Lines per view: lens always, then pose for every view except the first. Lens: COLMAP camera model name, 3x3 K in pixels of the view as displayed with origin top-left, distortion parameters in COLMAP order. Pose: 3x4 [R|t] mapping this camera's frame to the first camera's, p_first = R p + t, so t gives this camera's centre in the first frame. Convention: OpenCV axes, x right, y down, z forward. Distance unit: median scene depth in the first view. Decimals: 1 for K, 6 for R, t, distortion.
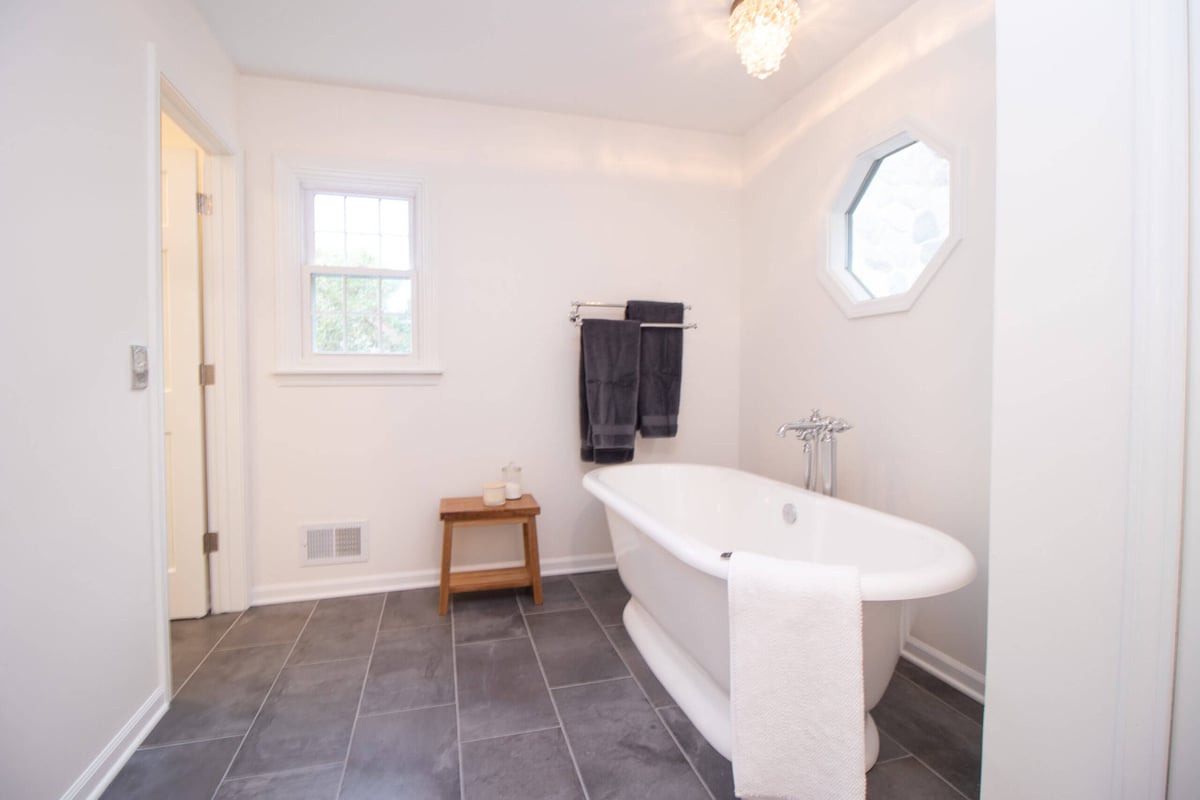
lens RADIAL K [[553.5, 0, 593.4], [0, 553.5, 397.4], [0, 0, 1]] dist [-0.000258, -0.013502]
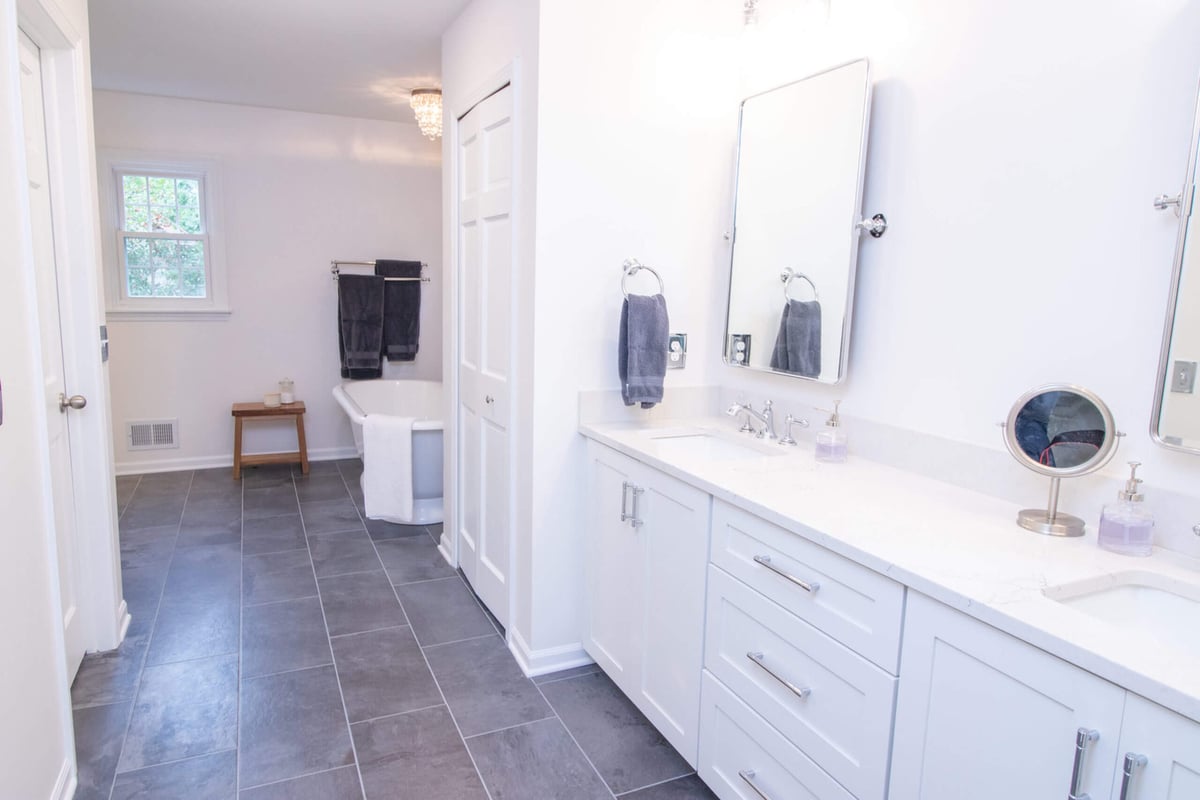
lens RADIAL K [[756.4, 0, 600.0], [0, 756.4, 400.0], [0, 0, 1]] dist [-0.000141, -0.000673]
pose [[0.986697, 0.002128, 0.162558, 0.331615], [-0.021690, 0.992698, 0.118658, -0.072880], [-0.161119, -0.120605, 0.979538, -1.029874]]
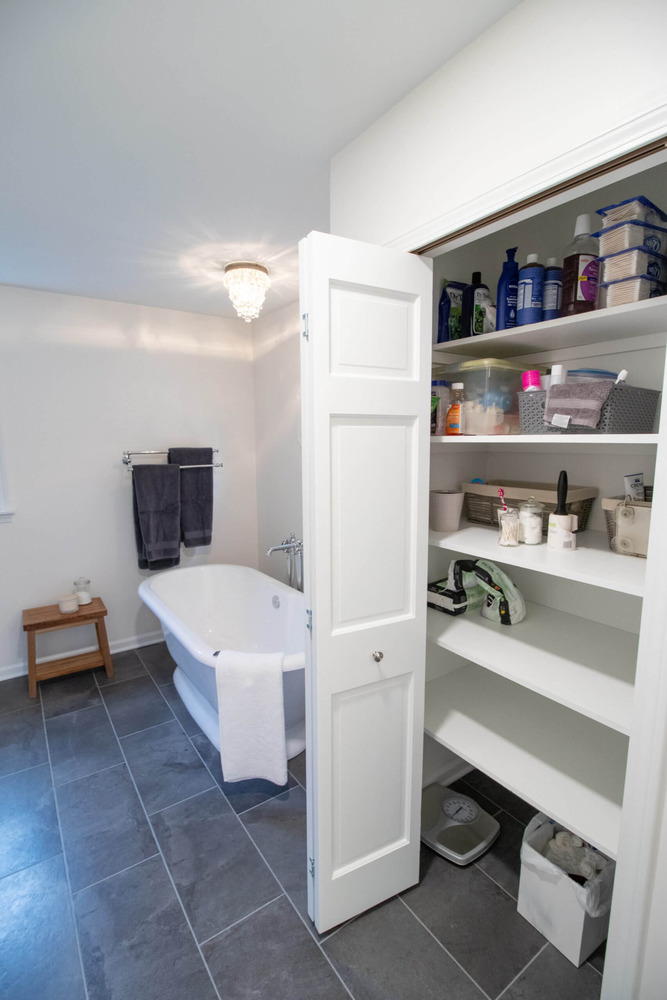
lens RADIAL K [[461.2, 0, 332.3], [0, 461.2, 507.8], [0, 0, 1]] dist [-0.000258, -0.013502]
pose [[0.942443, -0.052587, 0.330207, 0.064284], [0.016070, 0.993538, 0.112359, -0.165882], [-0.333982, -0.100585, 0.937197, -0.222058]]
